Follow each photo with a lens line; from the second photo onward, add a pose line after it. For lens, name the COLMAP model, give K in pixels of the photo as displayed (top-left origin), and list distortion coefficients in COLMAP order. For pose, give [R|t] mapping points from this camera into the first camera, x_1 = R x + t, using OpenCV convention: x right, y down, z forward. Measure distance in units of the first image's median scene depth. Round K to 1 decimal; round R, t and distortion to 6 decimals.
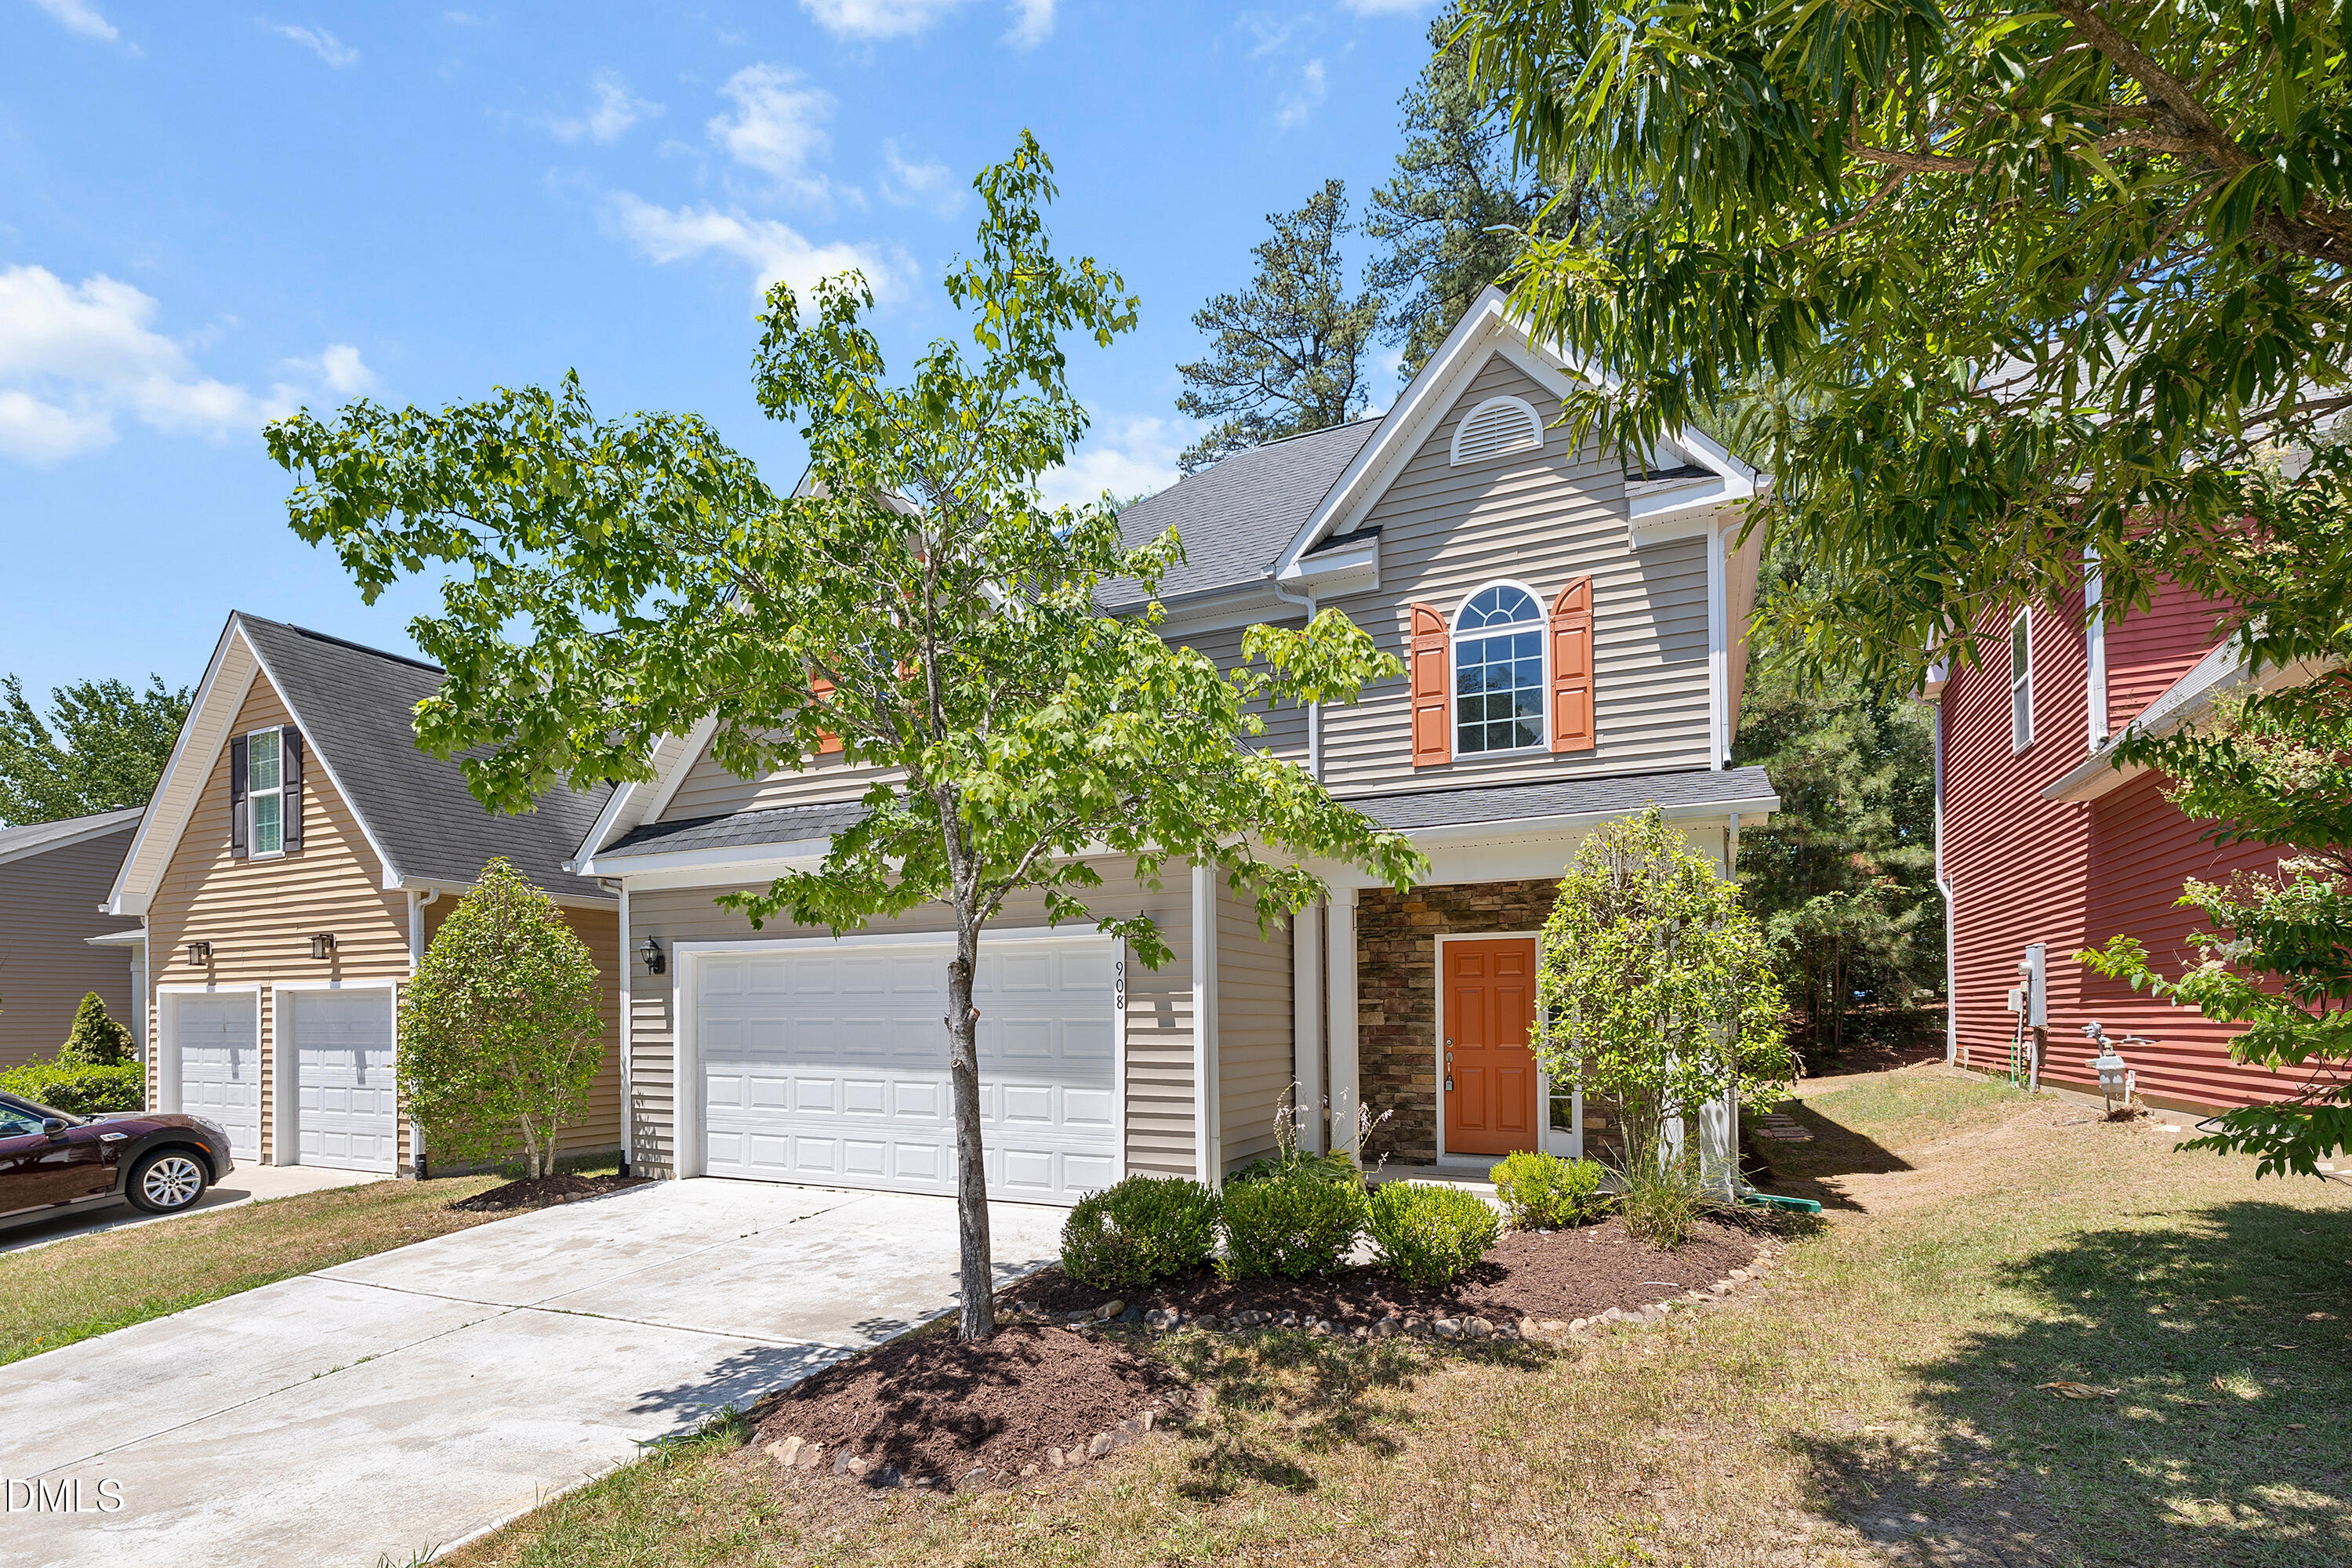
lens RADIAL K [[1052.9, 0, 1176.0], [0, 1052.9, 784.0], [0, 0, 1]] dist [0.000539, 0.000372]
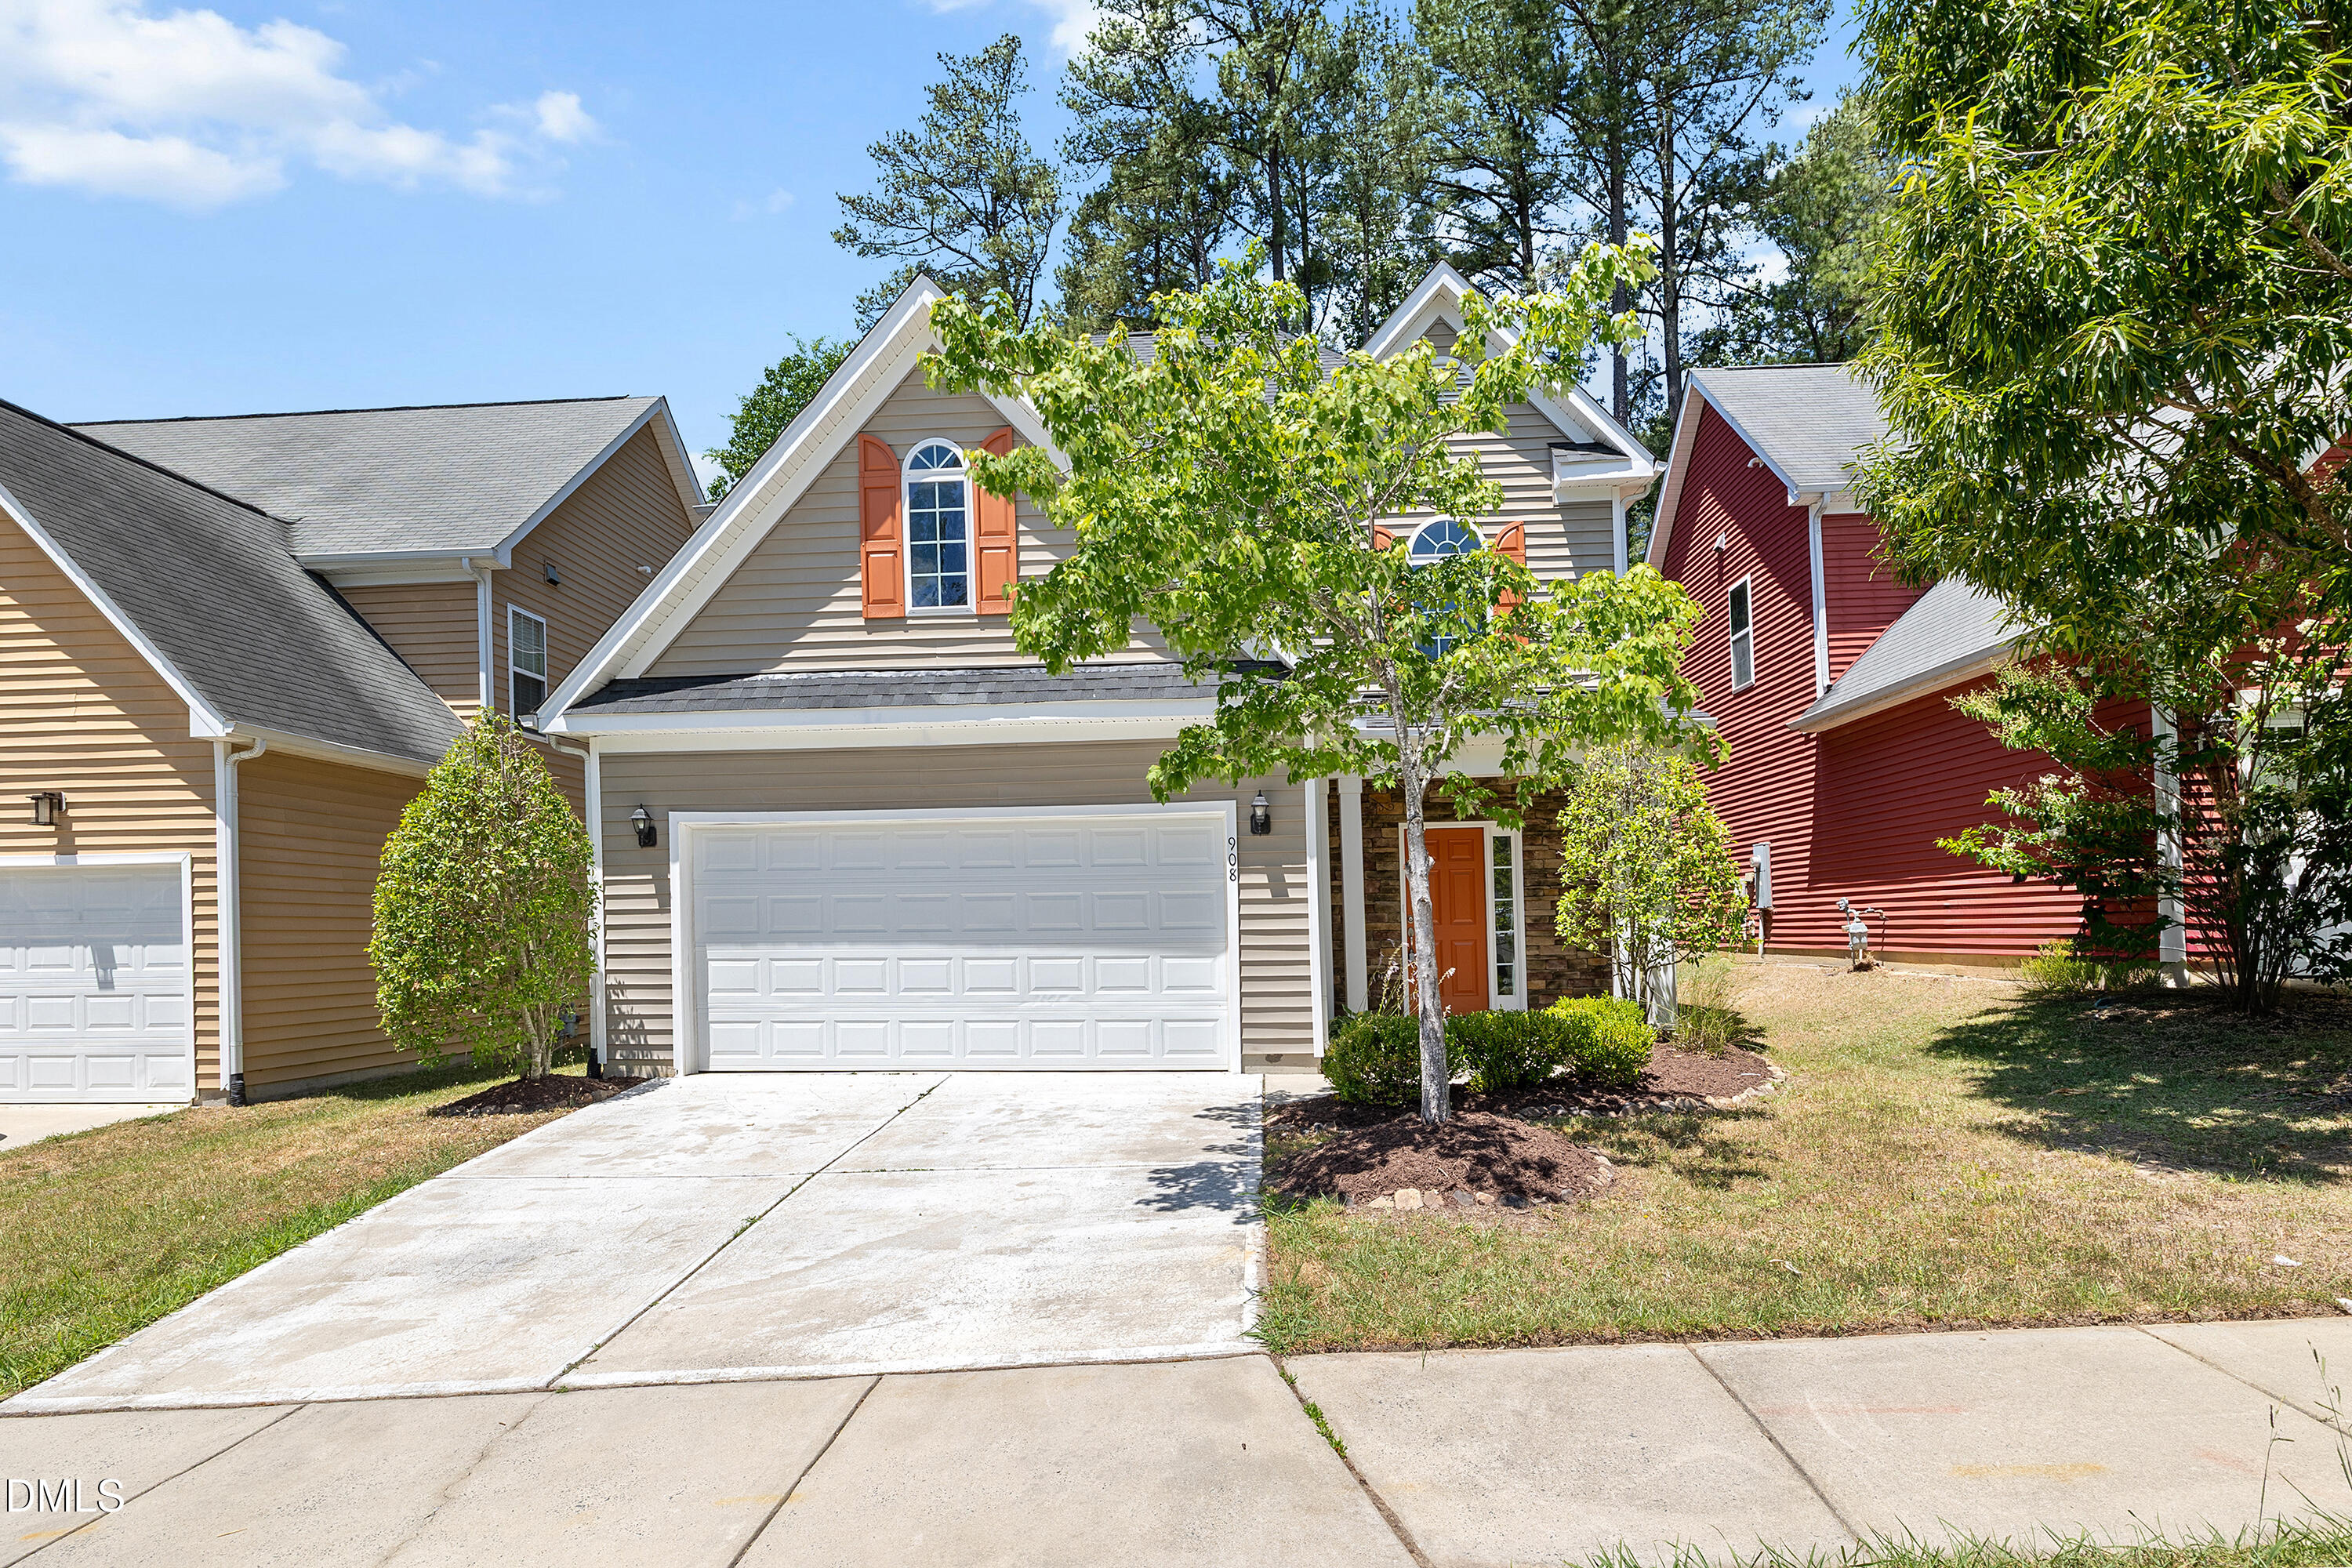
lens RADIAL K [[1154.5, 0, 1178.4], [0, 1154.5, 610.0], [0, 0, 1]] dist [-0.006922, 0.000906]
pose [[0.934886, 0.085756, 0.344434, -0.424093], [-0.067031, 0.995570, -0.065934, 0.013755], [-0.348562, 0.038553, 0.936492, -0.083252]]
